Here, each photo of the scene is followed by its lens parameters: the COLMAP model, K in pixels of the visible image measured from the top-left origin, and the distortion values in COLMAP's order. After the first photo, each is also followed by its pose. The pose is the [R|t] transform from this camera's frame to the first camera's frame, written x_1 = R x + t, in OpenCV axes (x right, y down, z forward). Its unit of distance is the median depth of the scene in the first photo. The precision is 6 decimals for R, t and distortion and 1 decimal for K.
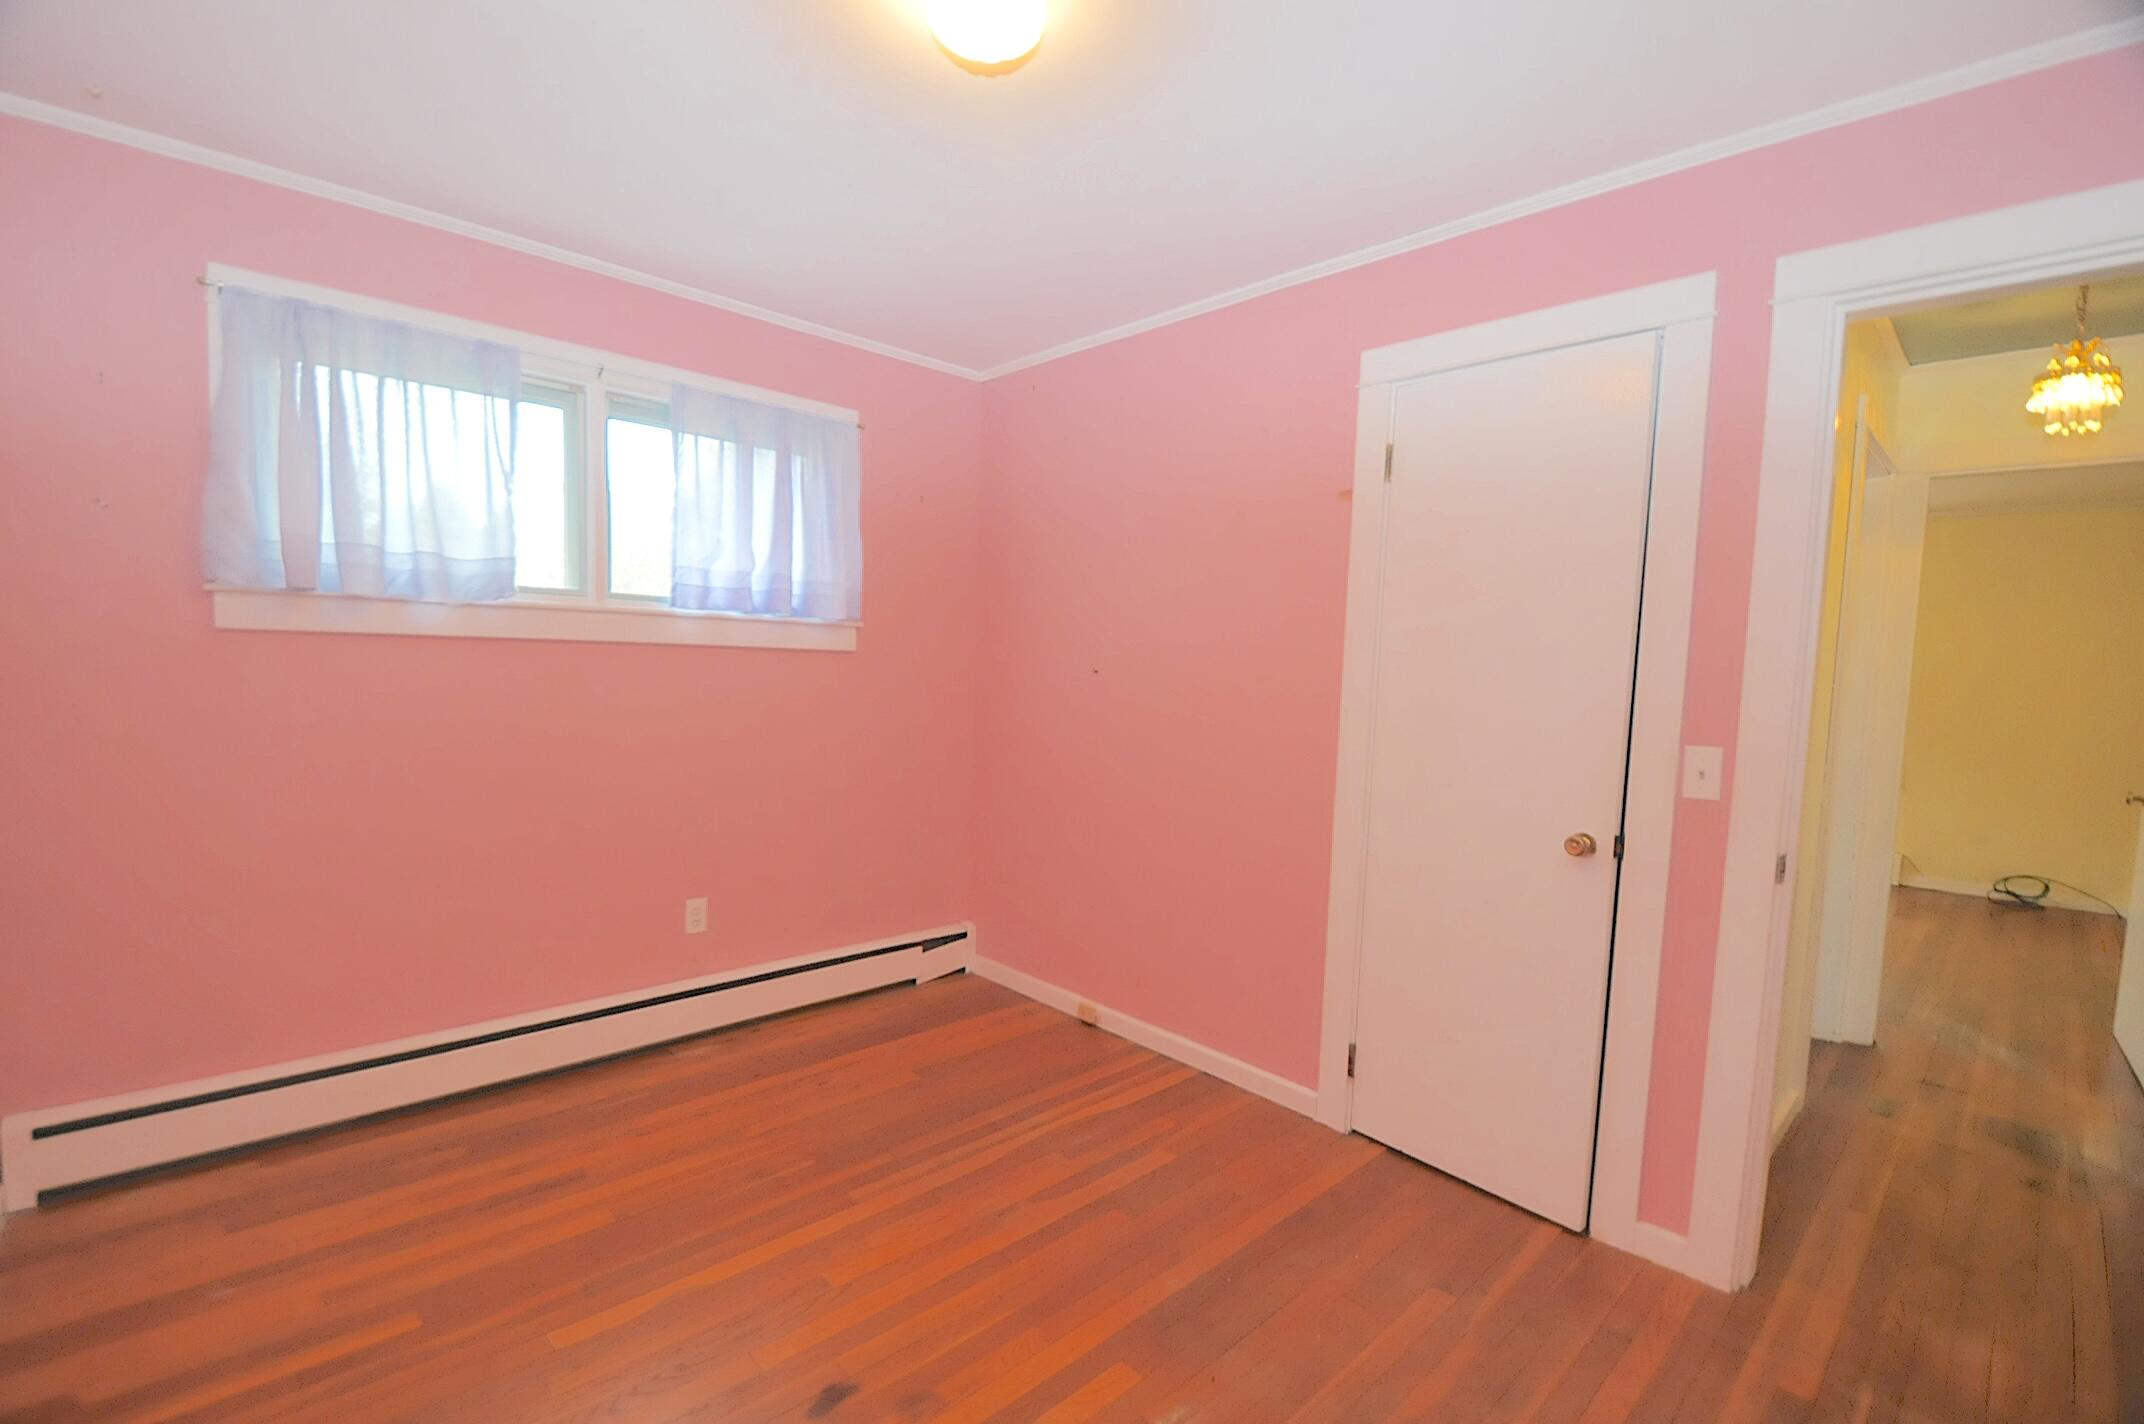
lens RADIAL K [[958.8, 0, 1054.4], [0, 958.8, 744.2], [0, 0, 1]] dist [0.000189, -0.000732]
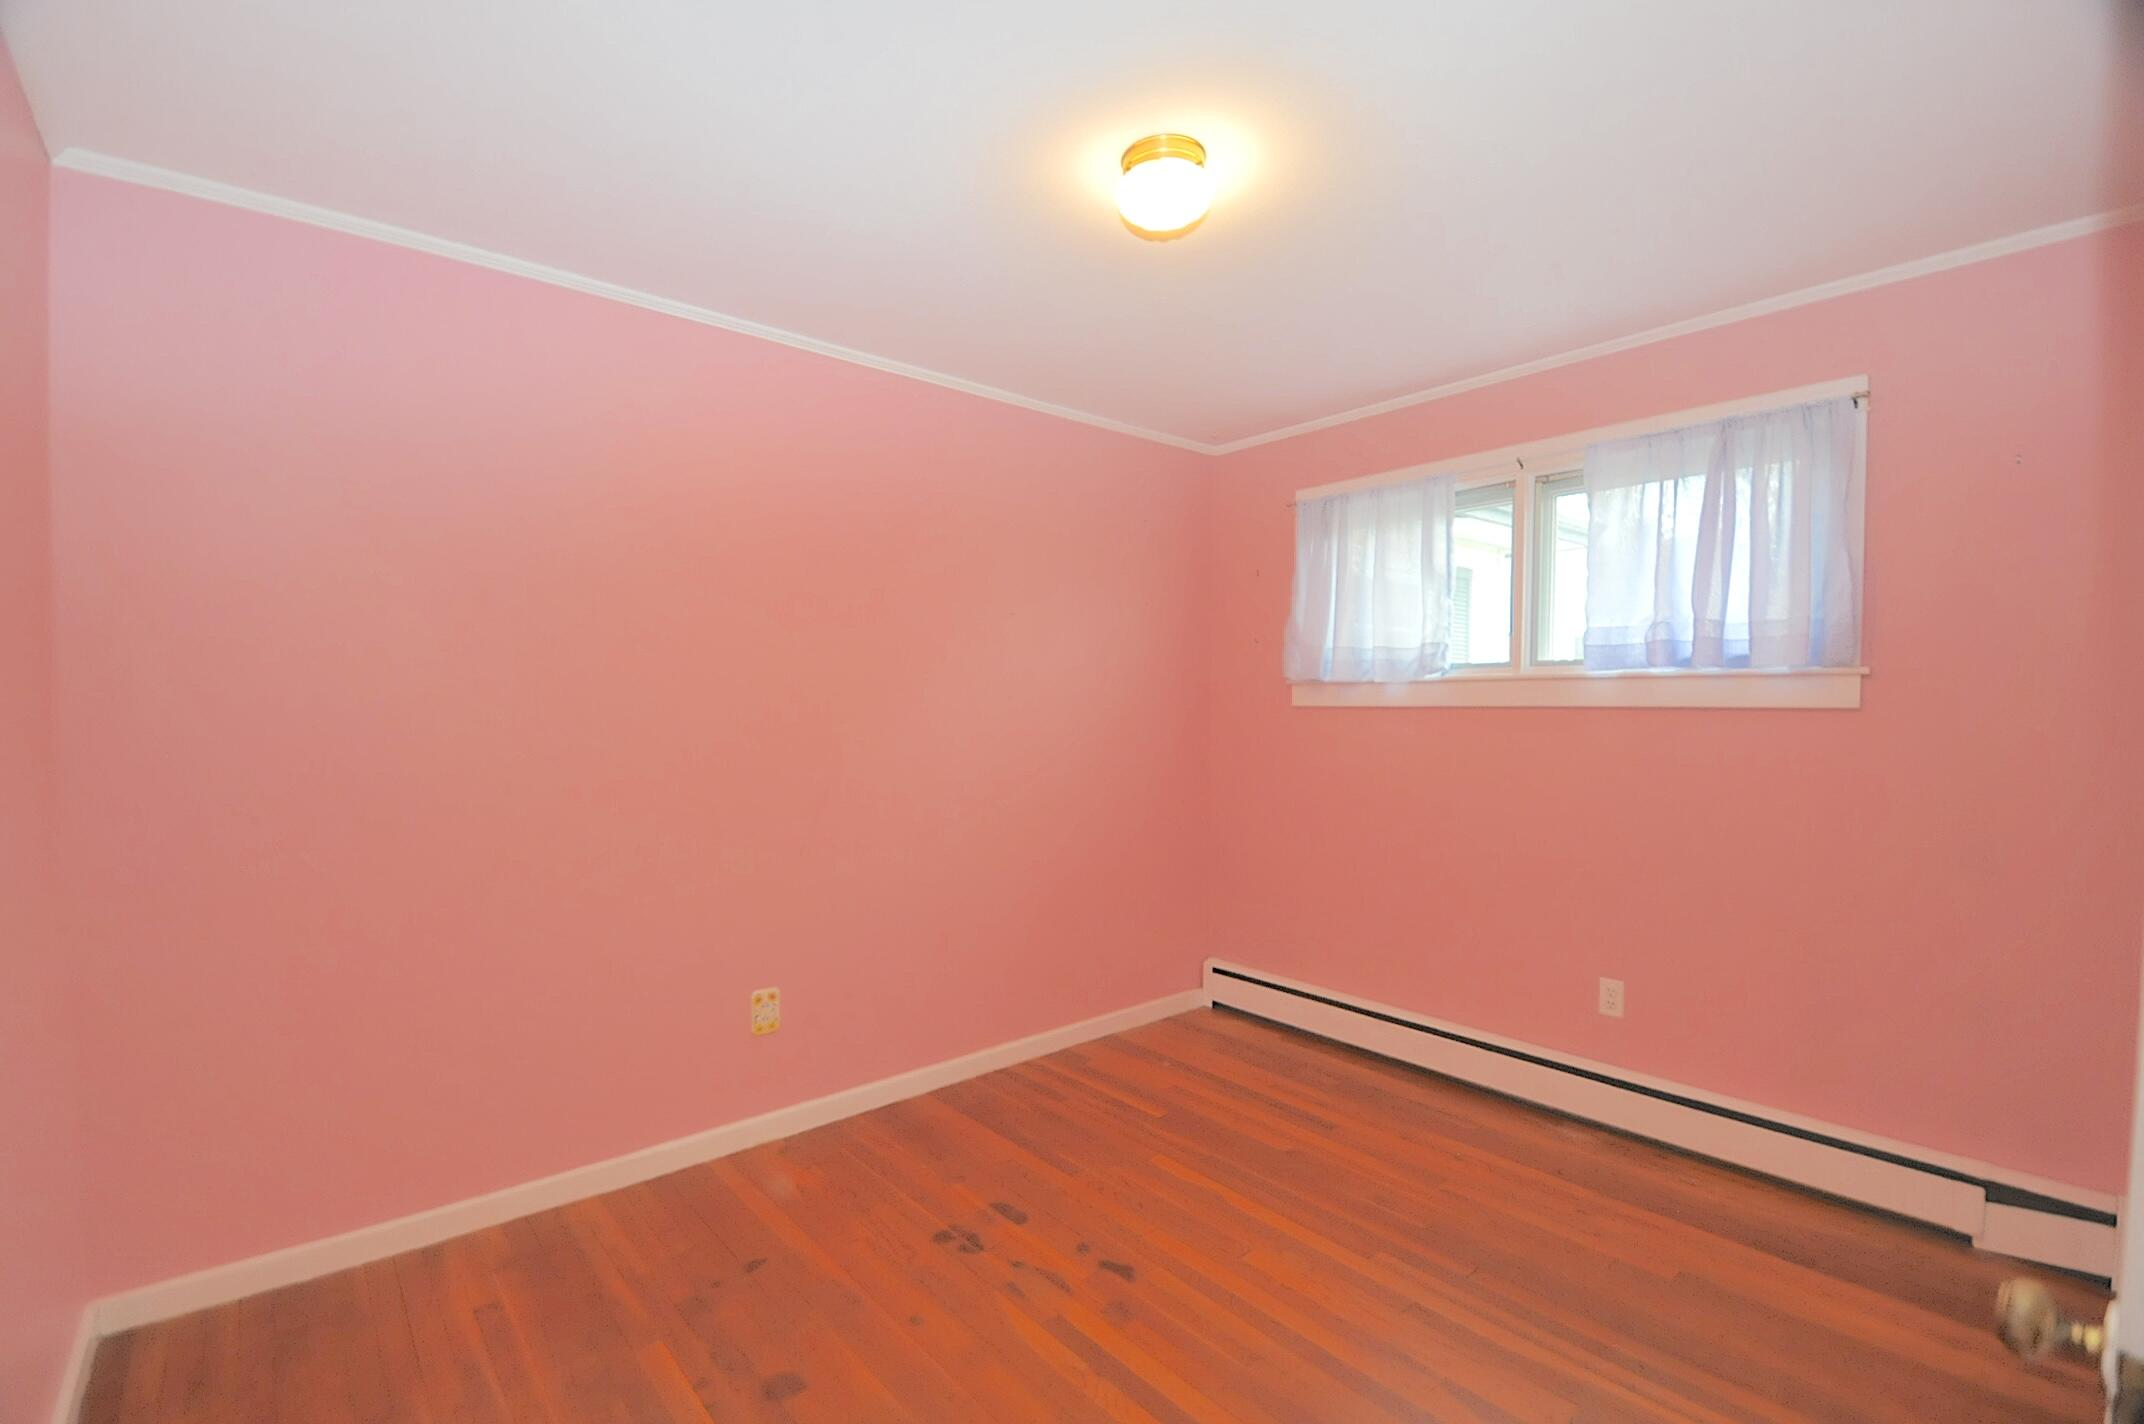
lens RADIAL K [[958.8, 0, 1054.4], [0, 958.8, 744.2], [0, 0, 1]] dist [0.000189, -0.000732]
pose [[-0.071146, 0.004791, -0.997454, 0.643065], [-0.092347, 0.995662, 0.011370, -0.028070], [0.993182, 0.092920, -0.070395, 0.552973]]
